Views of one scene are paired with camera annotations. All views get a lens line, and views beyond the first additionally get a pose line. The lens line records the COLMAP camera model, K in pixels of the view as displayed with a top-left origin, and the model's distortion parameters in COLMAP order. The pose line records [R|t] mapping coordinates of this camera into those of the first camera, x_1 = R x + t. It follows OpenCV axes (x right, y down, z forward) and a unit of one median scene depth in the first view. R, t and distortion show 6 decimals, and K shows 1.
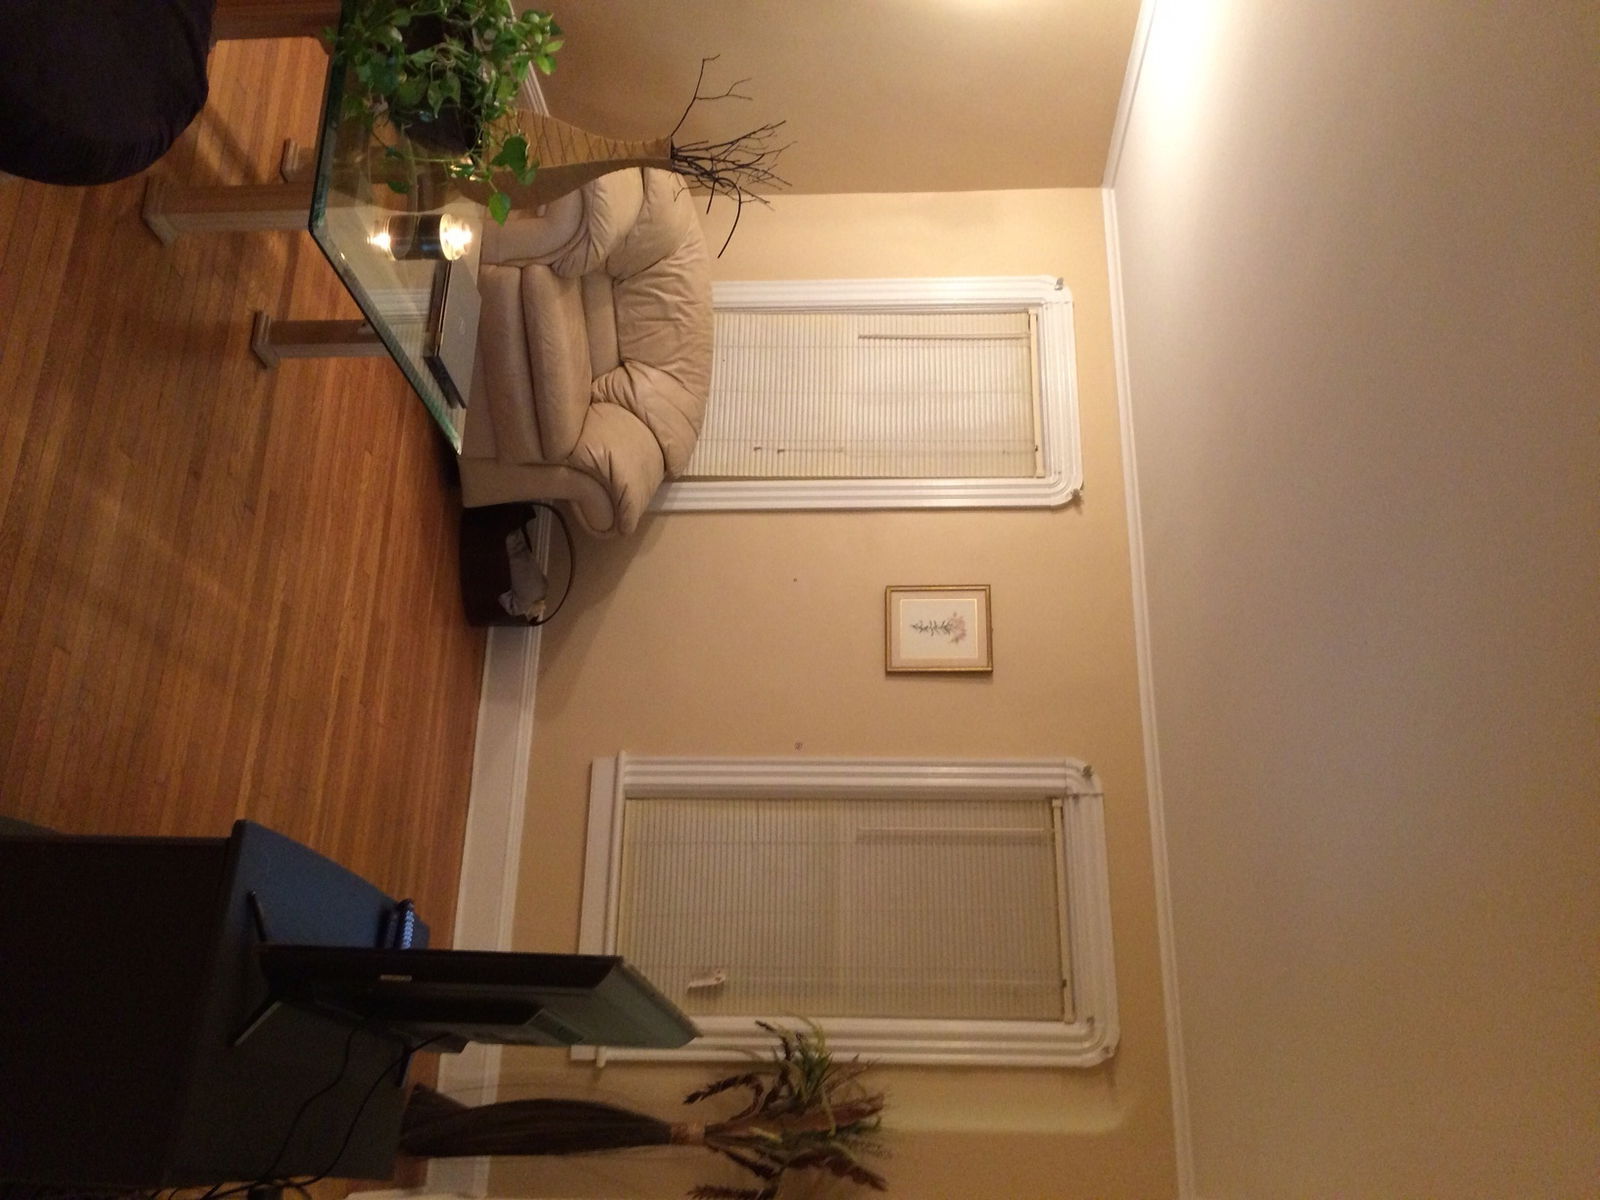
lens RADIAL K [[1364.5, 0, 800.0], [0, 1364.5, 600.0], [0, 0, 1]] dist [-0.001405, 0.000870]
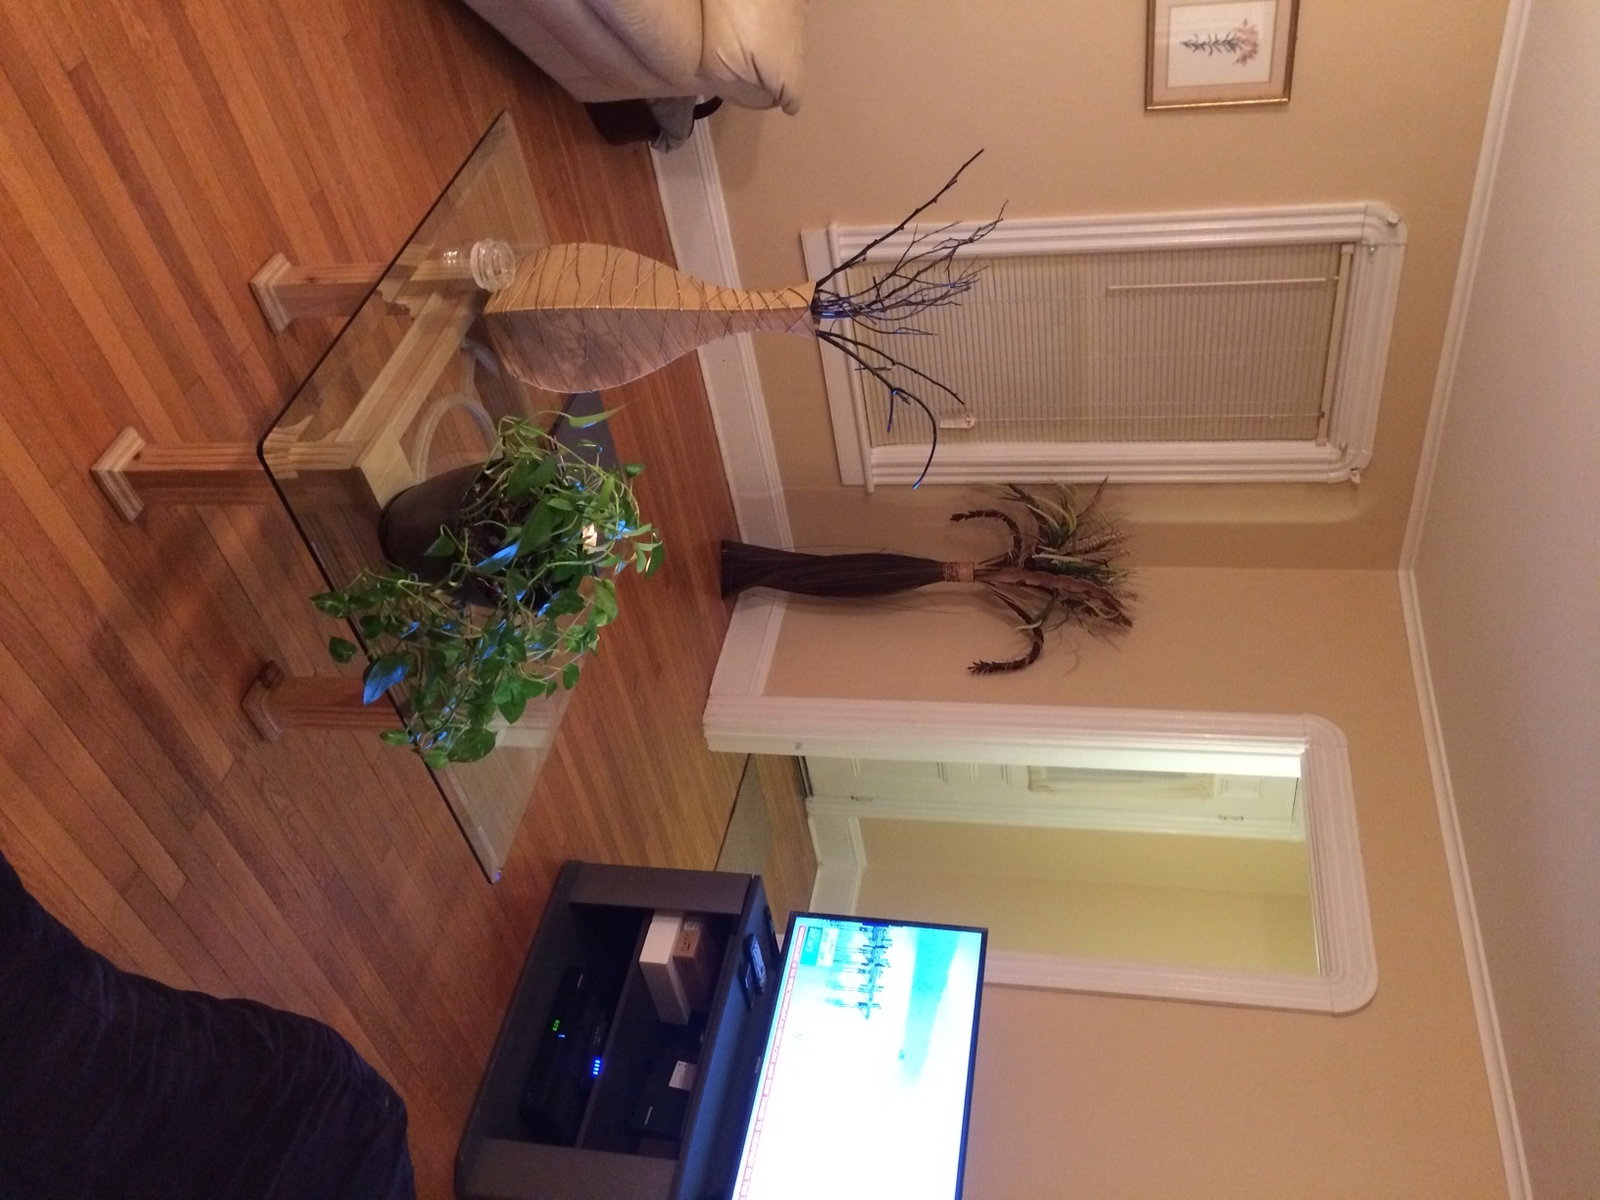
lens RADIAL K [[1321.7, 0, 800.0], [0, 1321.7, 600.0], [0, 0, 1]] dist [0.120181, -0.280968]
pose [[0.977214, -0.037402, -0.208934, 0.020462], [0.205975, 0.404790, 0.890909, -0.579521], [0.051252, -0.913644, 0.403271, 0.445978]]
